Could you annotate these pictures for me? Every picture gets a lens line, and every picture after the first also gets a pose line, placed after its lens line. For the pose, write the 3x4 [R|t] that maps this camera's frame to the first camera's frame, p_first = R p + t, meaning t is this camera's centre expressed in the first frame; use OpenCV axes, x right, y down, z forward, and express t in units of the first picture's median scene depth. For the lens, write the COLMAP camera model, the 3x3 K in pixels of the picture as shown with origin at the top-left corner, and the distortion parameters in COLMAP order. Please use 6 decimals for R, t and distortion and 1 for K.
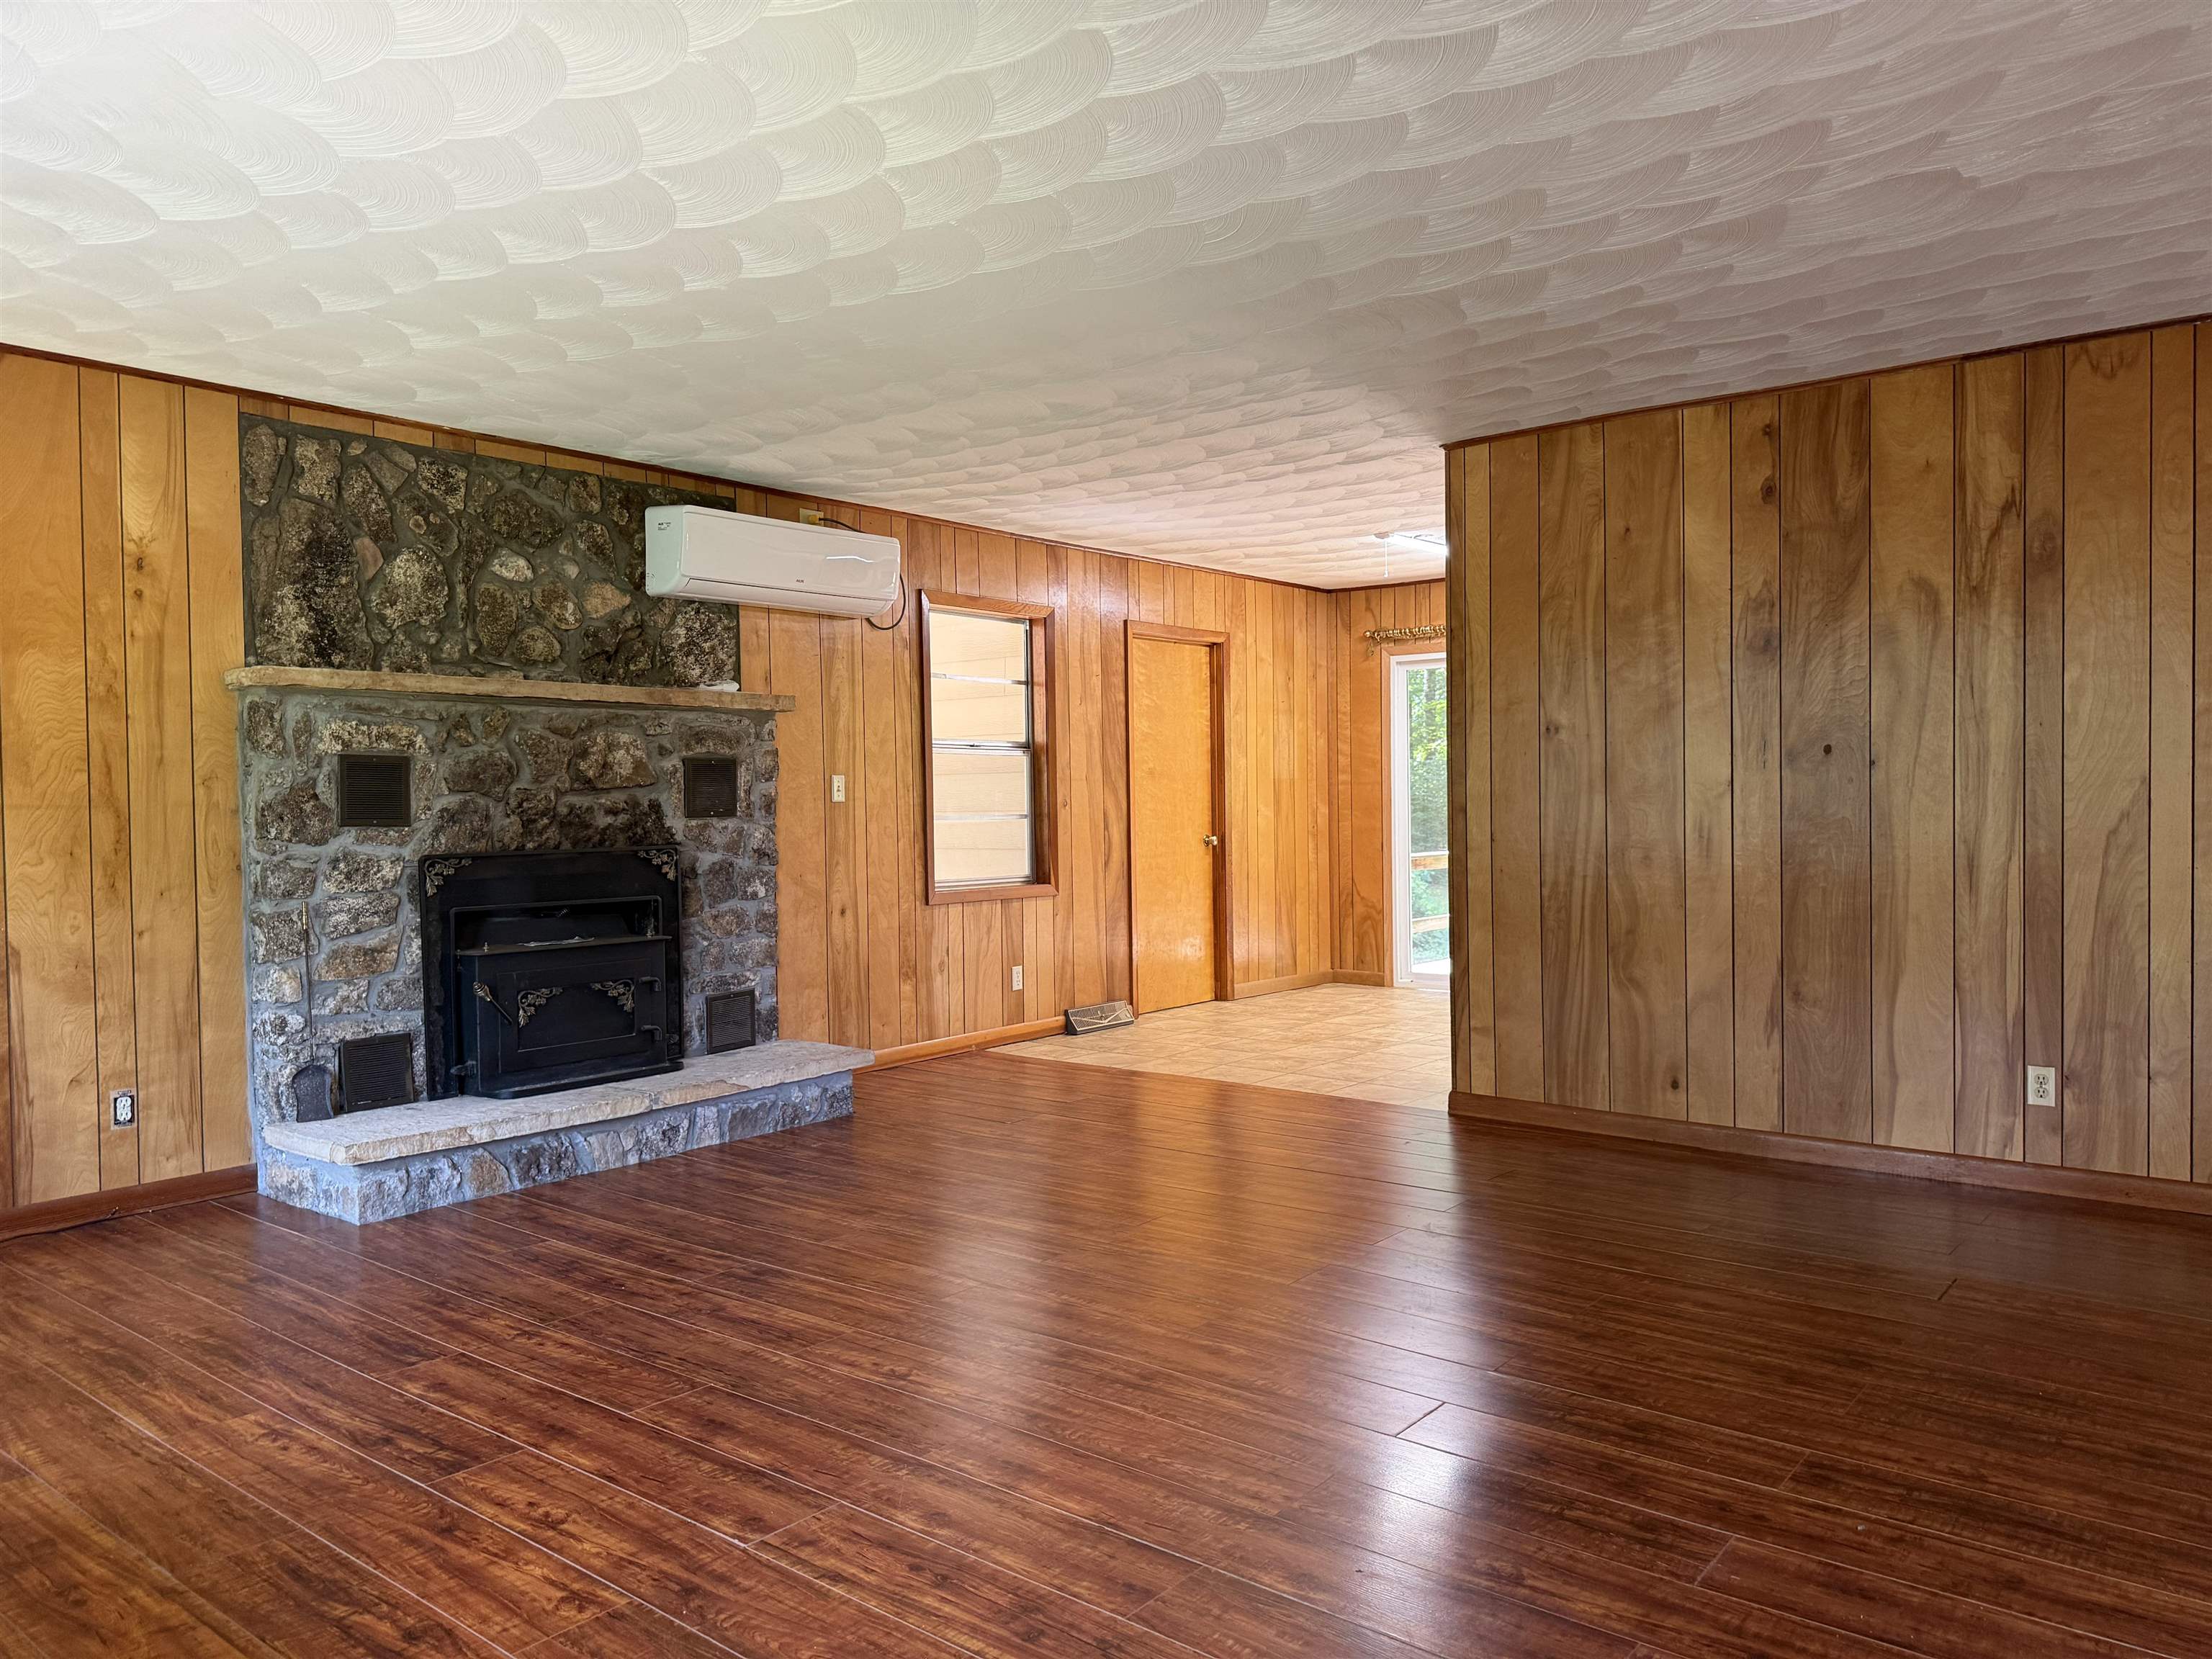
lens RADIAL K [[1551.3, 0, 1108.1], [0, 1551.3, 848.5], [0, 0, 1]] dist [0.057024, -0.064172]
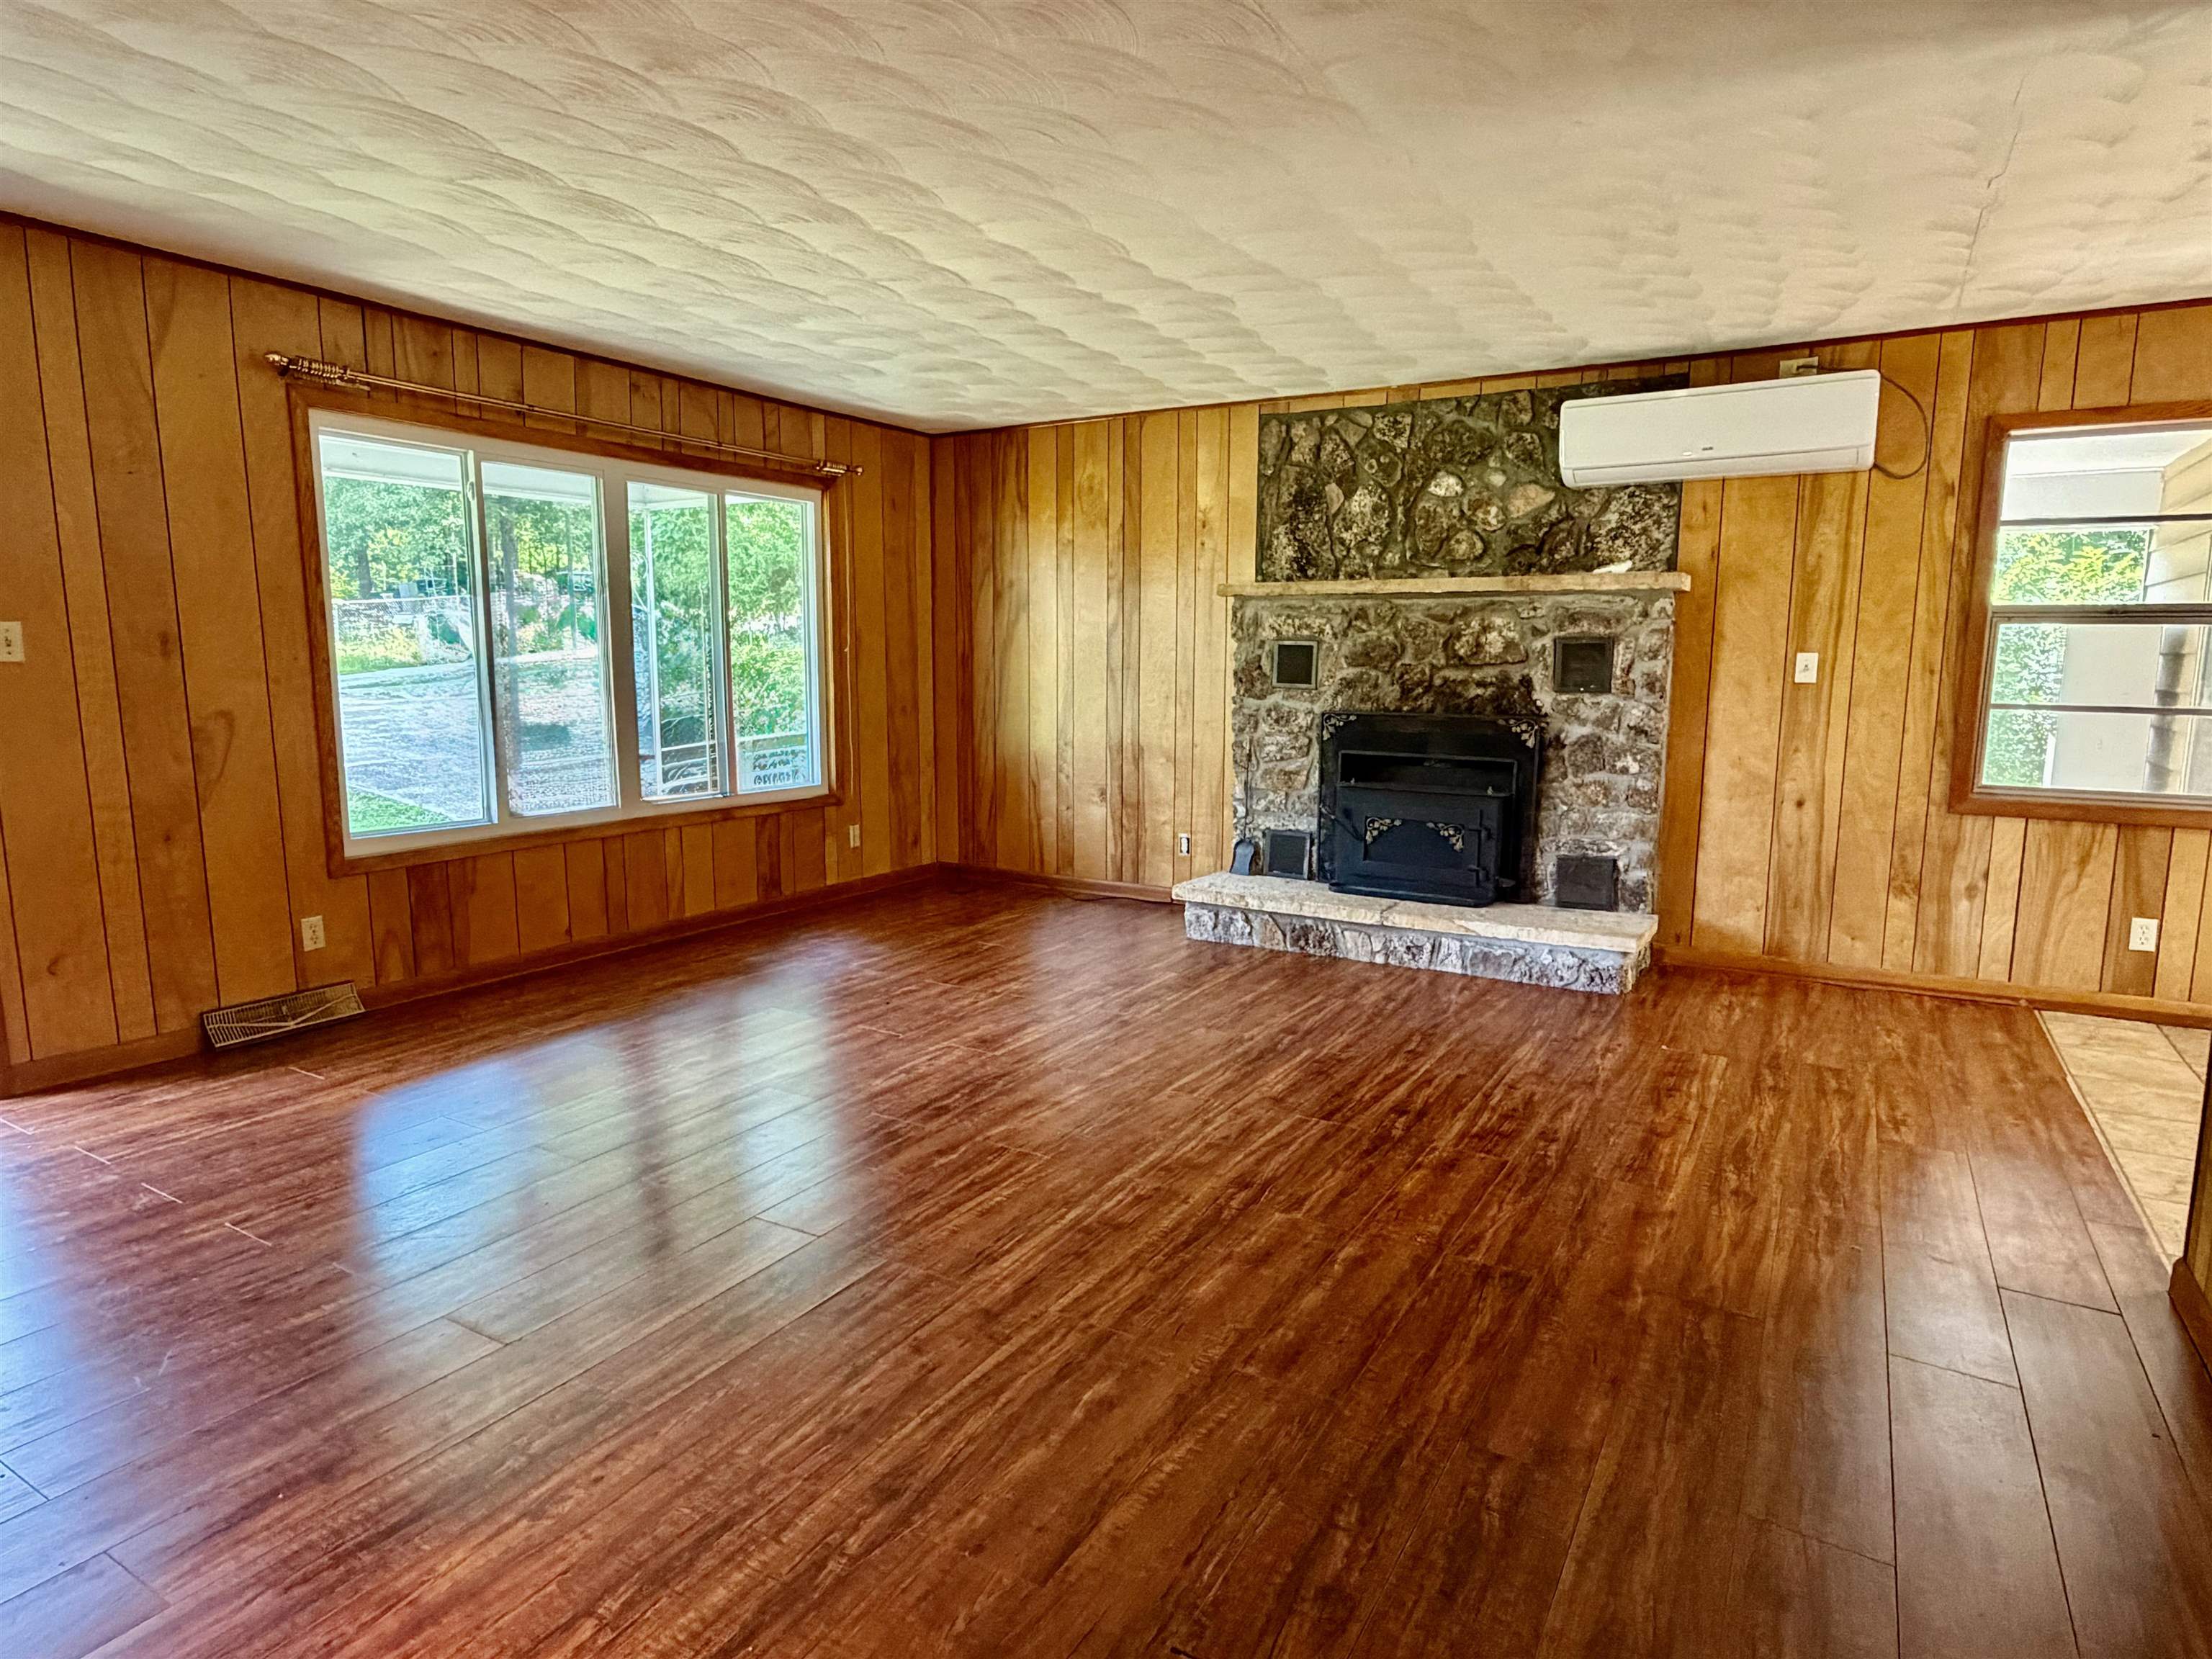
lens RADIAL K [[1246.7, 0, 1104.3], [0, 1246.7, 832.2], [0, 0, 1]] dist [0.011844, -0.000755]
pose [[0.145647, 0.156928, -0.976811, 0.647484], [-0.039694, 0.987472, 0.152722, -0.051020], [0.988540, 0.016530, 0.150051, 0.629171]]
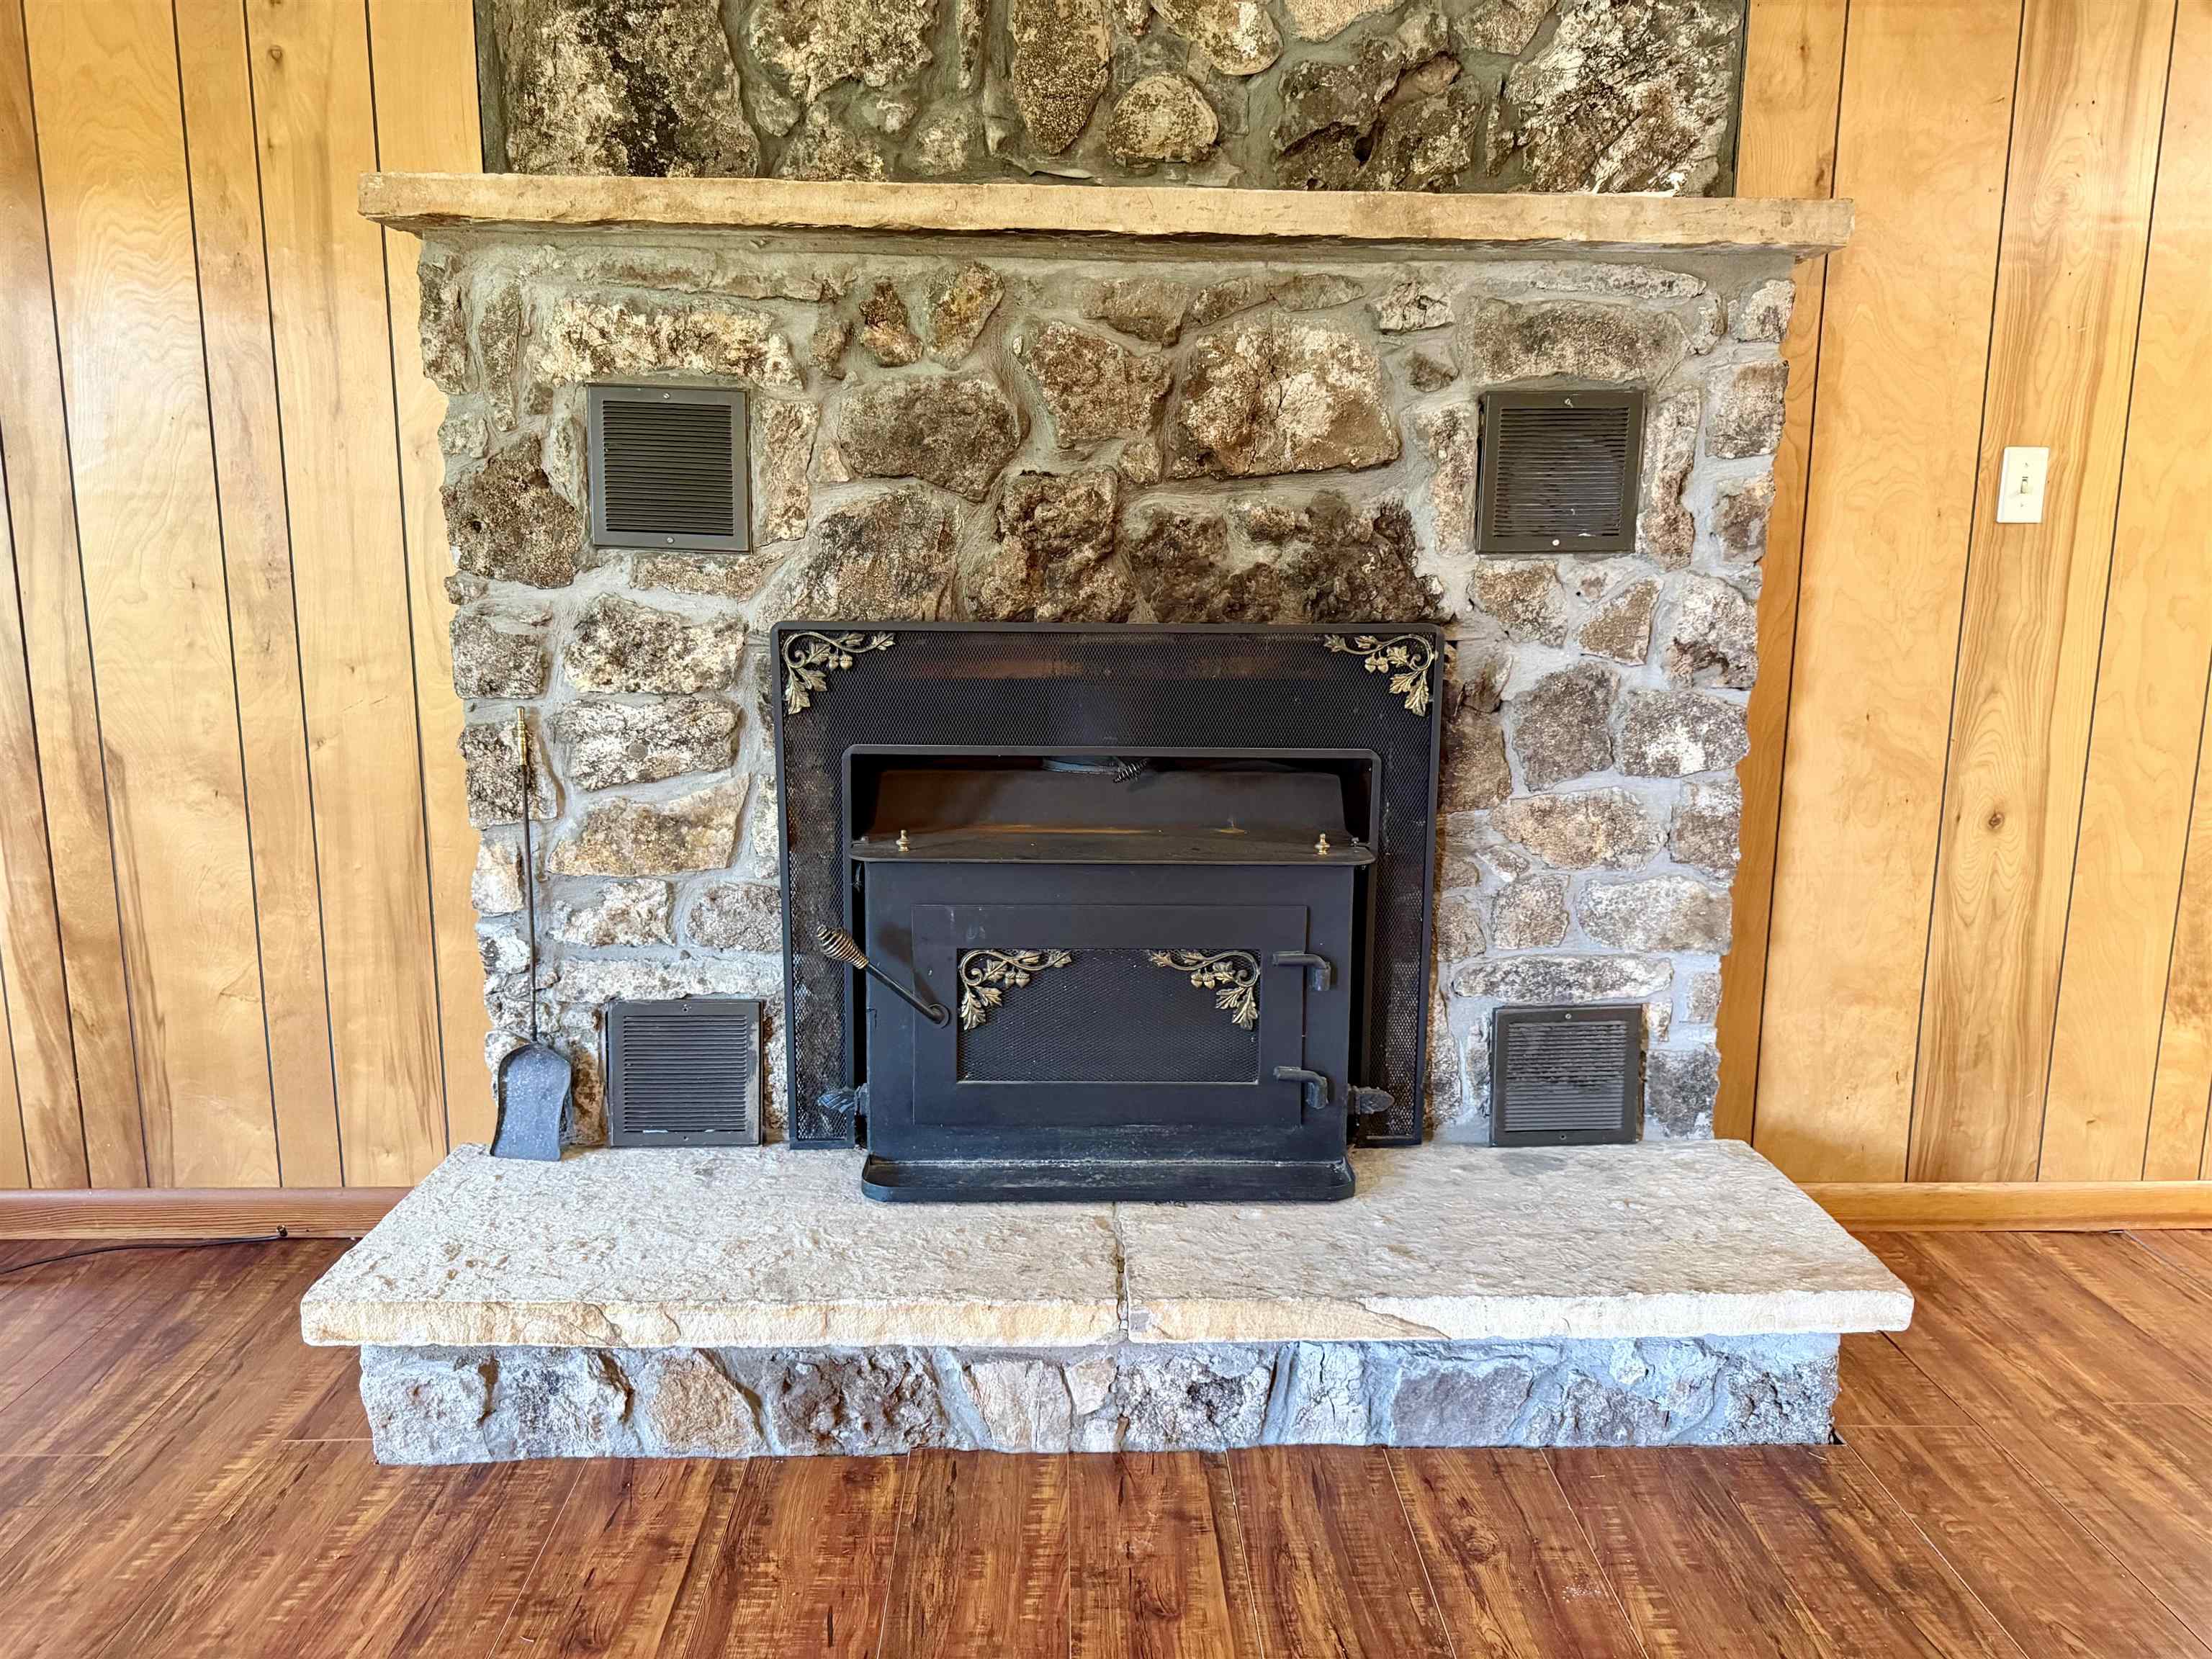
lens RADIAL K [[1551.3, 0, 1107.2], [0, 1551.3, 837.2], [0, 0, 1]] dist [0.057024, -0.064172]
pose [[0.660161, 0.155730, -0.734803, -0.041659], [-0.042828, 0.984484, 0.170168, -0.014090], [0.749902, -0.080867, 0.656587, 0.766216]]
